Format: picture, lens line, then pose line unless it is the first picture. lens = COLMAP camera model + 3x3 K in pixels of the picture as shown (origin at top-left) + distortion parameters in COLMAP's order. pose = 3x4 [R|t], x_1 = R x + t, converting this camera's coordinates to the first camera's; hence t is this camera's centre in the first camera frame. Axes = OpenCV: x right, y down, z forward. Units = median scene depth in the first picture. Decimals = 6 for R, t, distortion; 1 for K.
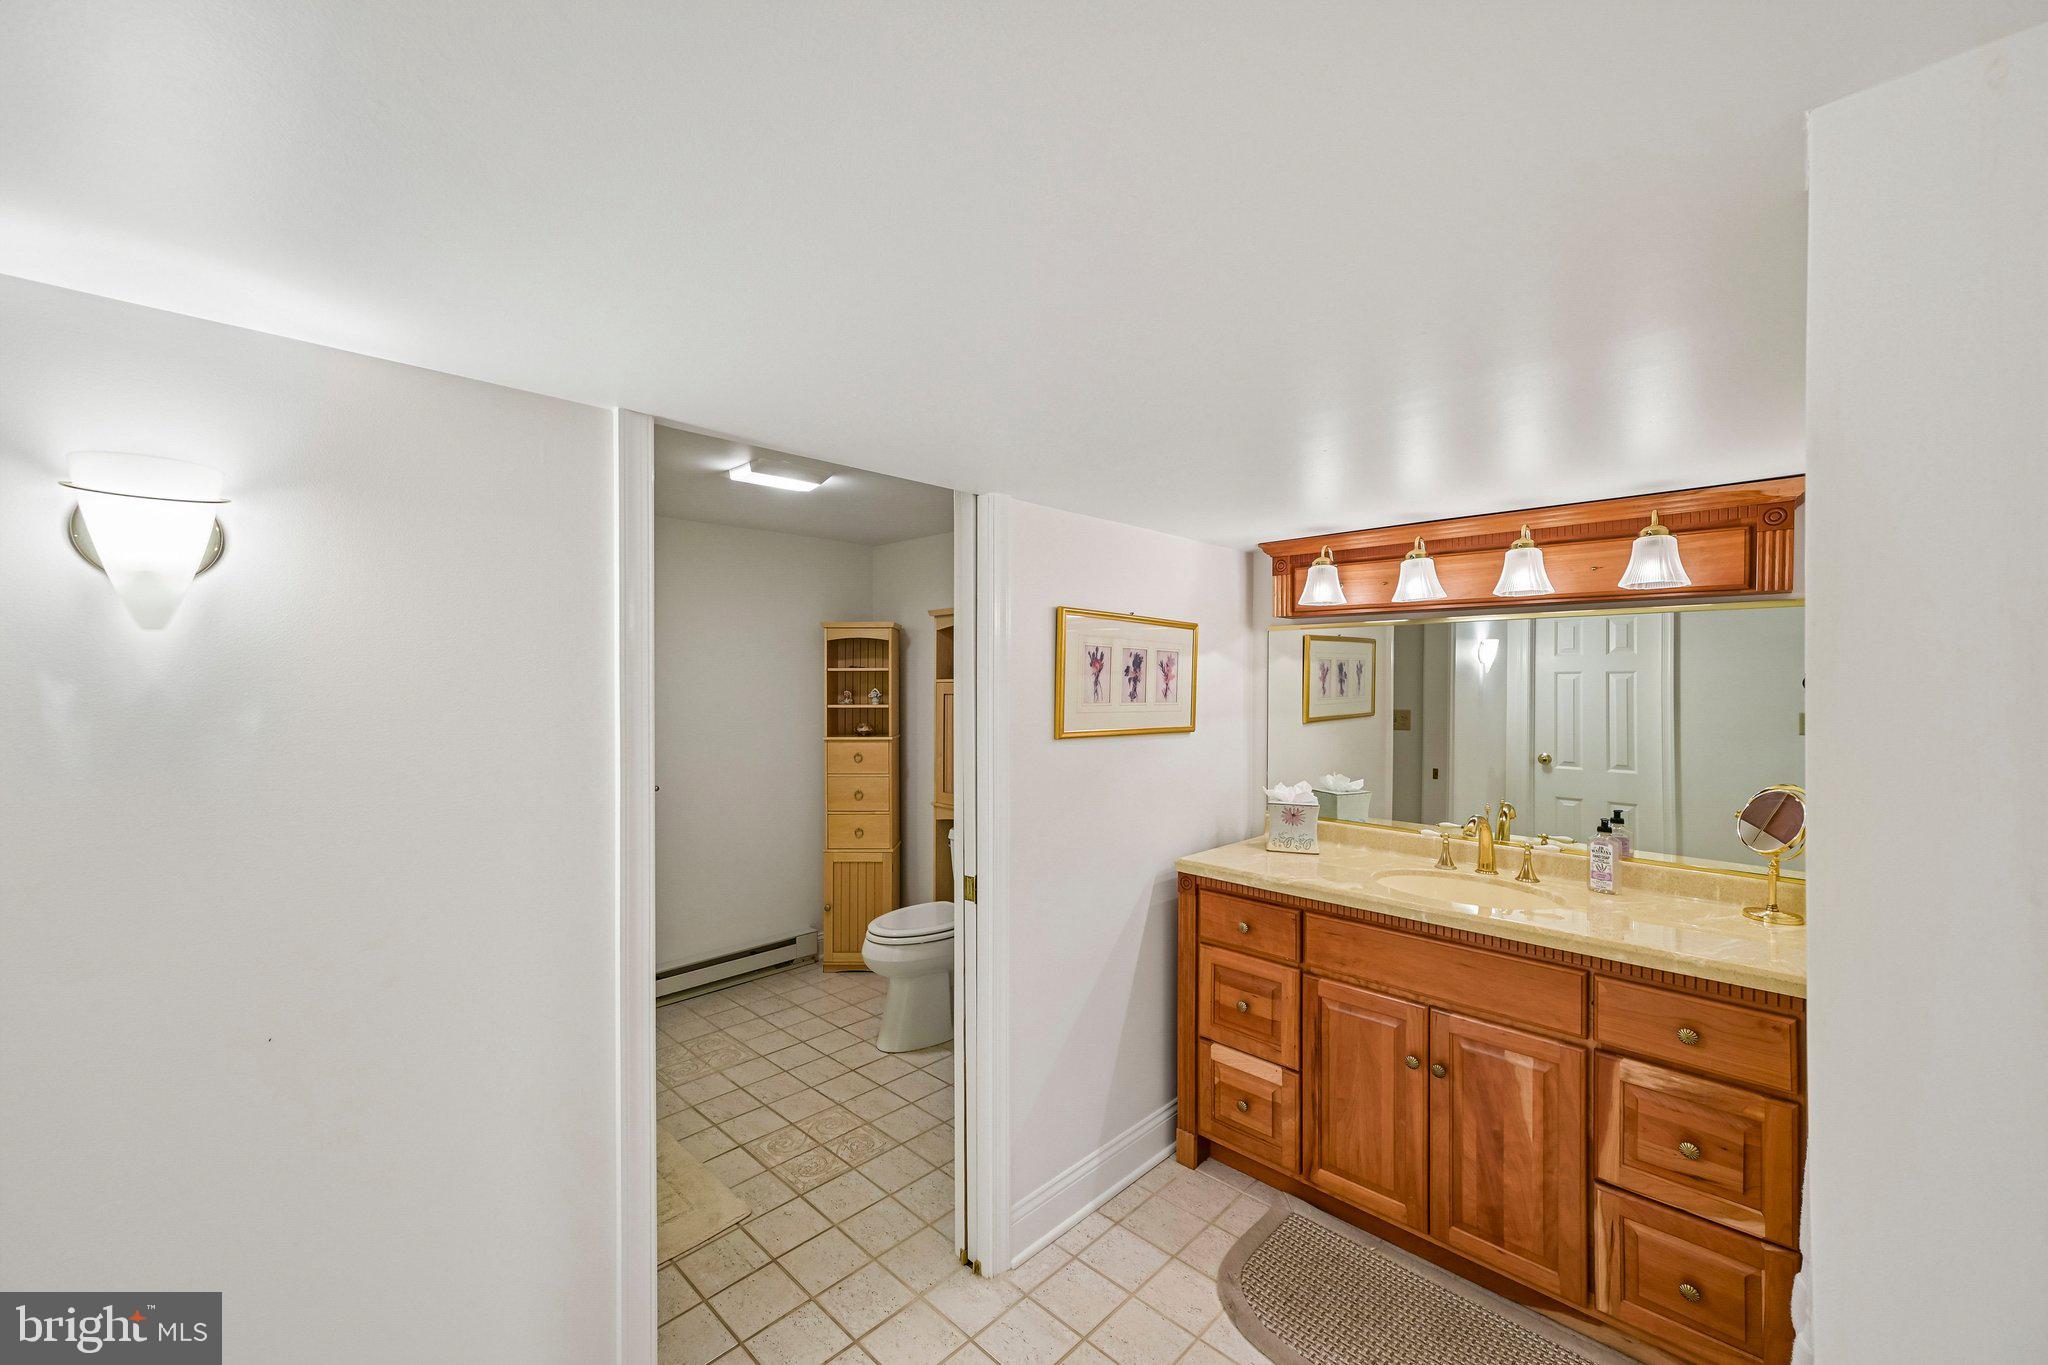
lens RADIAL K [[803.5, 0, 1026.7], [0, 803.5, 681.5], [0, 0, 1]] dist [0.000220, -0.000125]
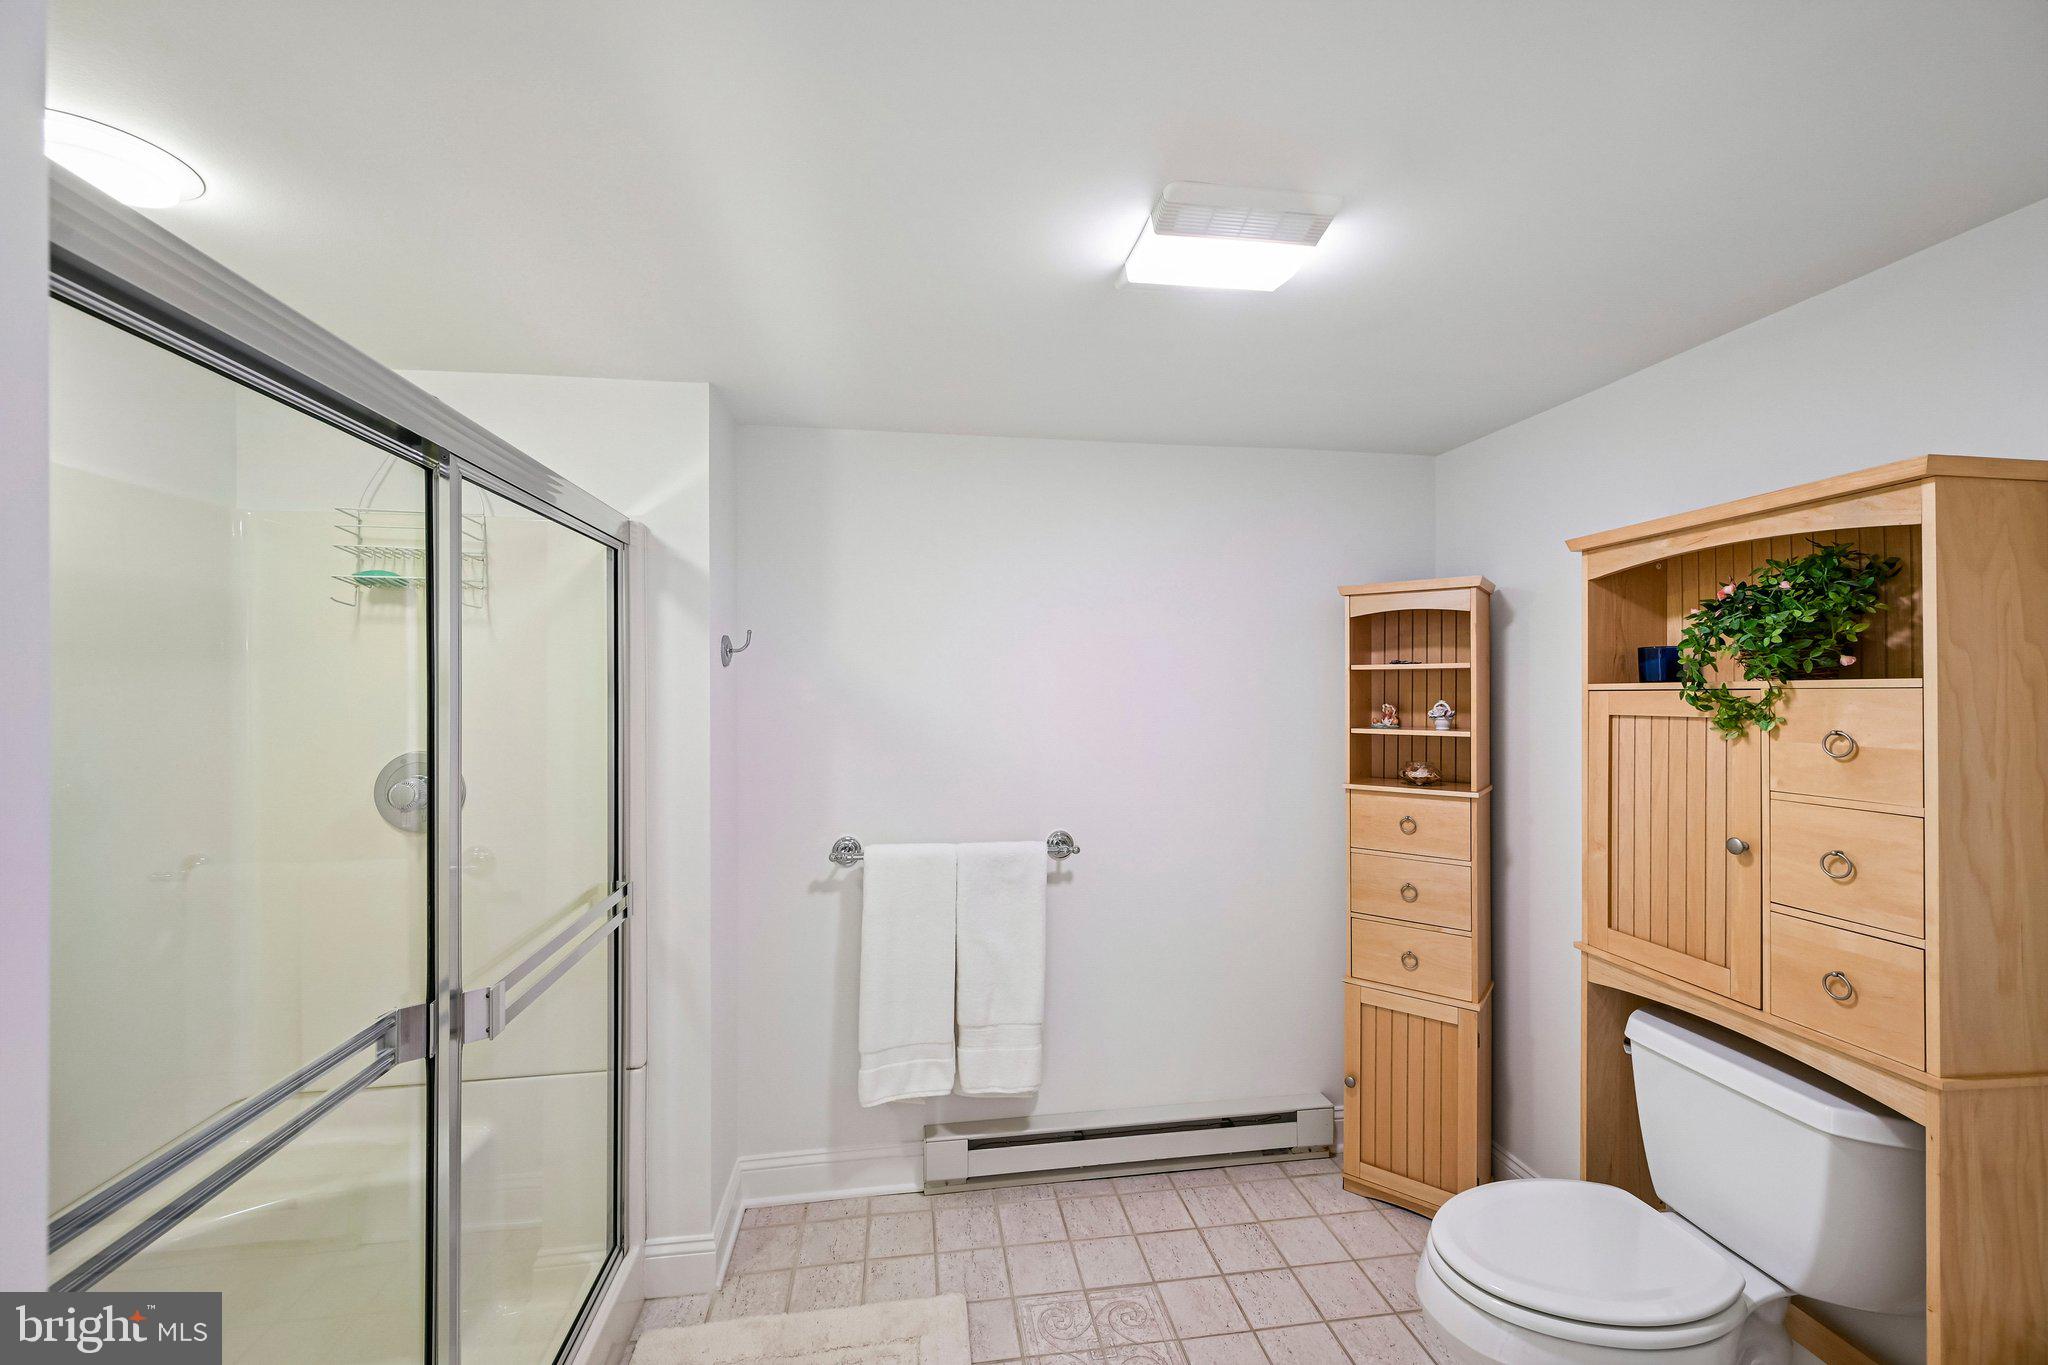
lens RADIAL K [[803.5, 0, 1023.5], [0, 803.5, 689.6], [0, 0, 1]] dist [0.000220, -0.000125]
pose [[0.791937, -0.000265, -0.610603, -0.080457], [-0.000288, 1.000000, -0.000806, 0.001707], [0.610603, 0.000814, 0.791937, 0.393990]]
